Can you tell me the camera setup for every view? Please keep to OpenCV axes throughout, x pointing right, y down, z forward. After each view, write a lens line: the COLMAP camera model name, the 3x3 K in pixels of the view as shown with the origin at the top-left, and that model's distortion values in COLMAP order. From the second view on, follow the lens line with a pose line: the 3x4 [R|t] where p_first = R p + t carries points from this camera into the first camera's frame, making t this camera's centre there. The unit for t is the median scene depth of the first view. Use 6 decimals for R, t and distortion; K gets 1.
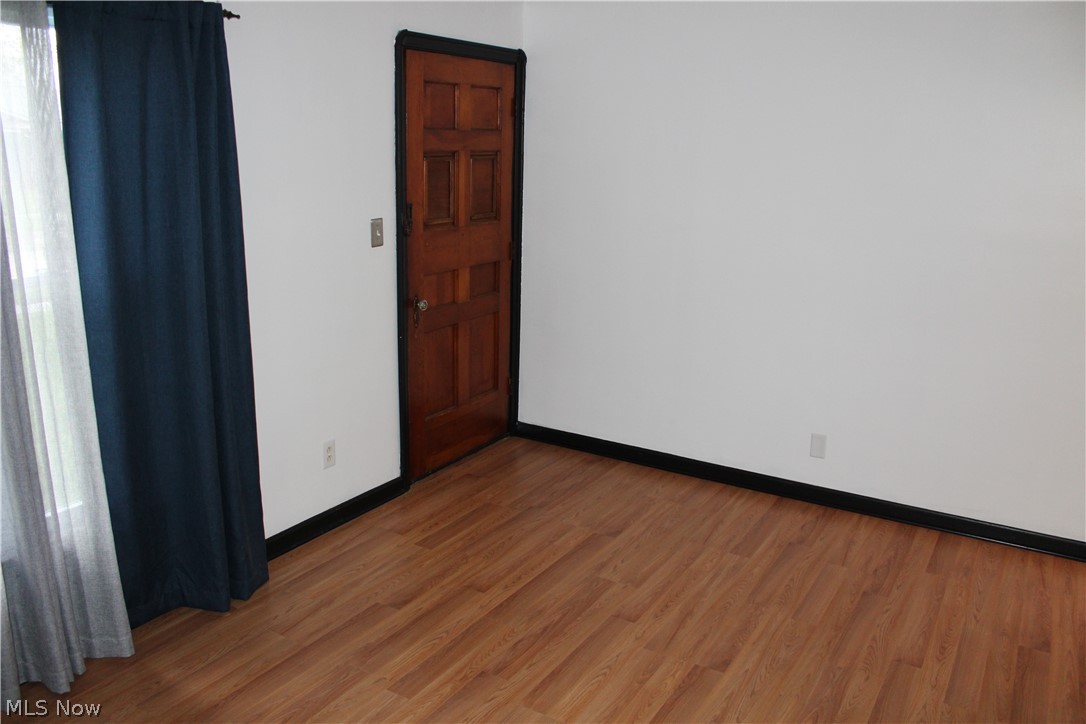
lens RADIAL K [[897.7, 0, 531.6], [0, 897.7, 404.1], [0, 0, 1]] dist [-0.113010, 0.068810]
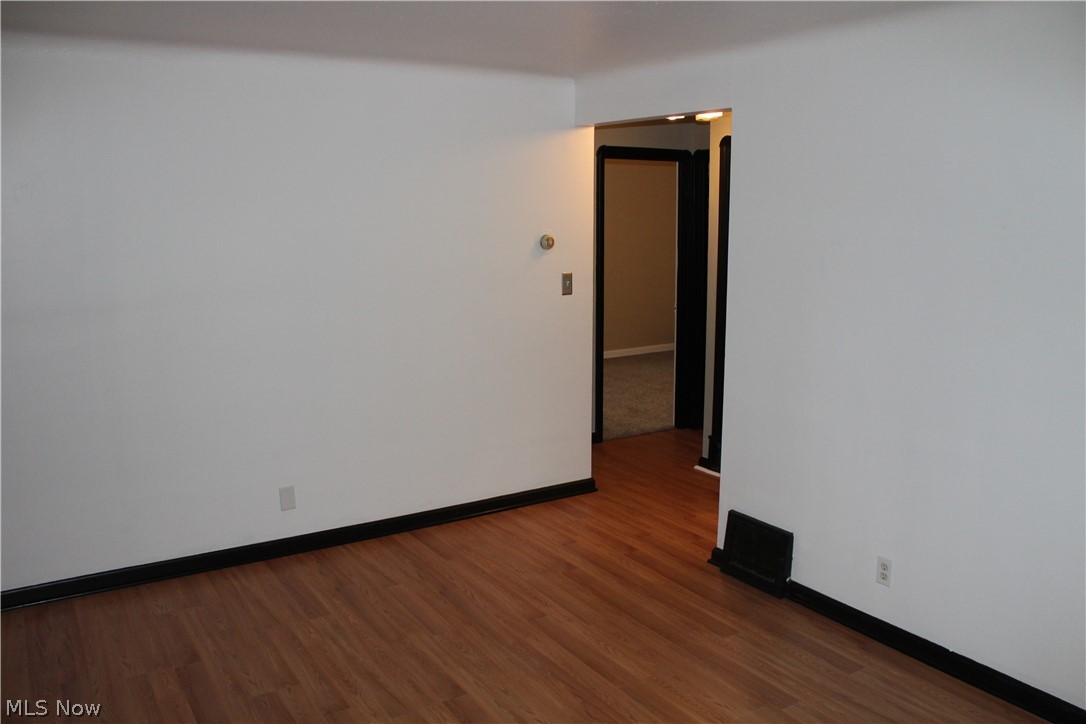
lens RADIAL K [[897.7, 0, 553.6], [0, 897.7, 366.1], [0, 0, 1]] dist [-0.113010, 0.068810]
pose [[0.438579, -0.184415, 0.879568, -0.472295], [0.268420, 0.960925, 0.067631, -0.098823], [-0.857671, 0.206432, 0.470942, 0.235978]]
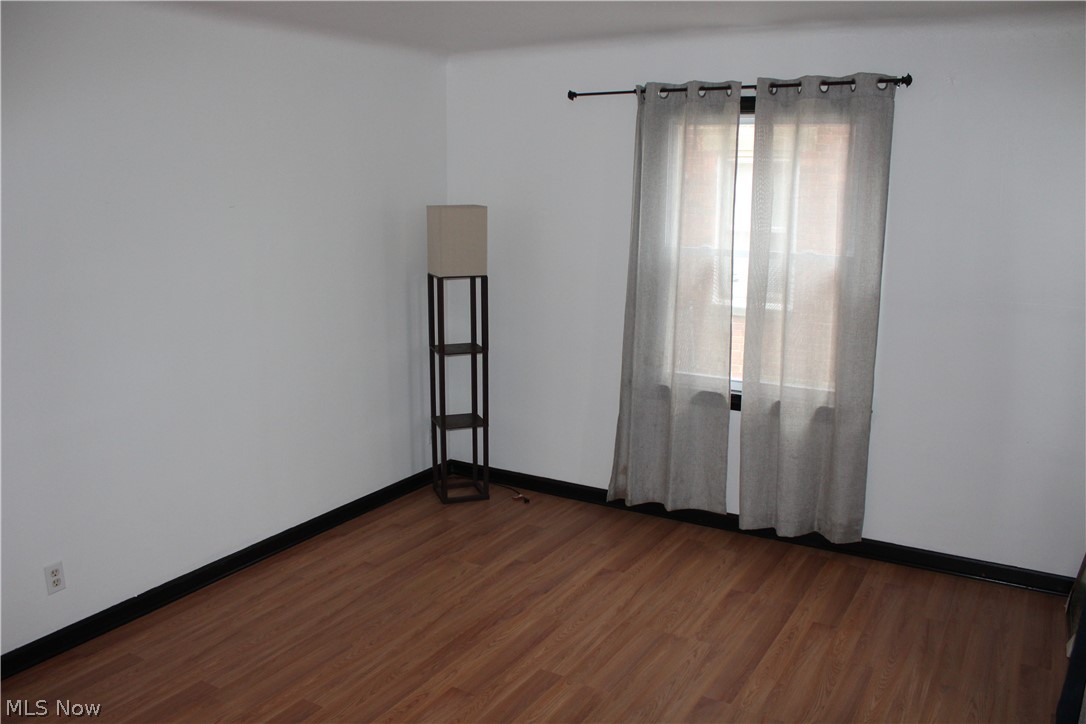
lens RADIAL K [[897.7, 0, 548.5], [0, 897.7, 364.9], [0, 0, 1]] dist [-0.113010, 0.068810]
pose [[-0.999694, -0.015556, -0.019253, 0.251810], [-0.022751, 0.883909, 0.467105, -0.472406], [0.009752, 0.467400, -0.883992, 1.576310]]
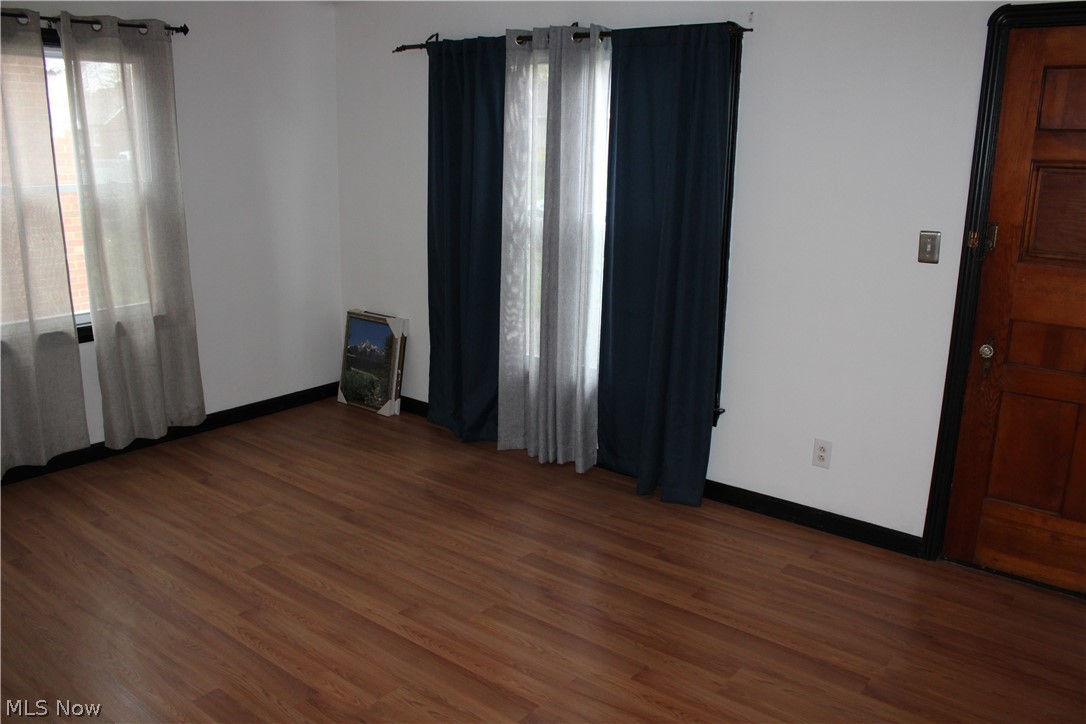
lens RADIAL K [[897.7, 0, 519.2], [0, 897.7, 402.5], [0, 0, 1]] dist [-0.113010, 0.068810]
pose [[-0.140821, 0.271848, -0.951981, 1.198614], [-0.297376, 0.905546, 0.302578, -0.312992], [0.944318, 0.325706, -0.046679, 1.138947]]
